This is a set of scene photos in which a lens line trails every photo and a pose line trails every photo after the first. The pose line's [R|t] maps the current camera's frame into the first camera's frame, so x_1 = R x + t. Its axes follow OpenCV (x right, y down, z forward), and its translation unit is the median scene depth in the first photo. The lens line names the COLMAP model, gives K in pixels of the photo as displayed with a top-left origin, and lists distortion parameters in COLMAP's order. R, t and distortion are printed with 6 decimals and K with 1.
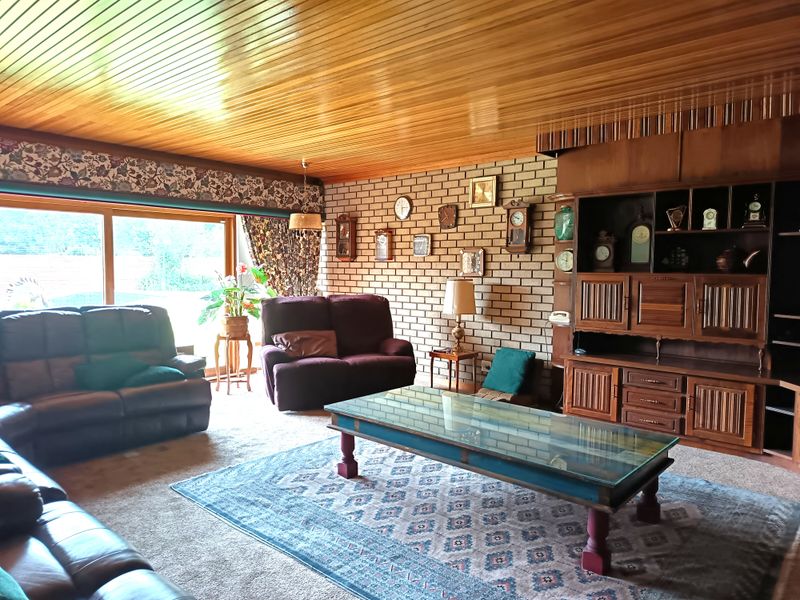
lens RADIAL K [[547.3, 0, 400.0], [0, 547.3, 300.2], [0, 0, 1]] dist [0.064131, -0.097561]
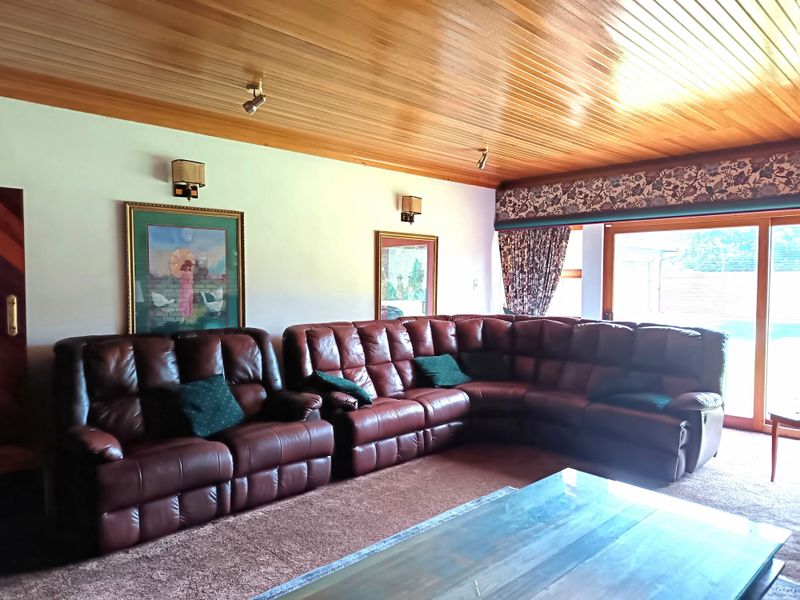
lens RADIAL K [[547.3, 0, 400.0], [0, 547.3, 300.2], [0, 0, 1]] dist [0.064131, -0.097561]
pose [[-0.095267, 0.033088, -0.994902, 0.465435], [-0.064897, 0.997115, 0.039376, -0.038275], [0.993334, 0.068318, -0.092845, 0.600822]]
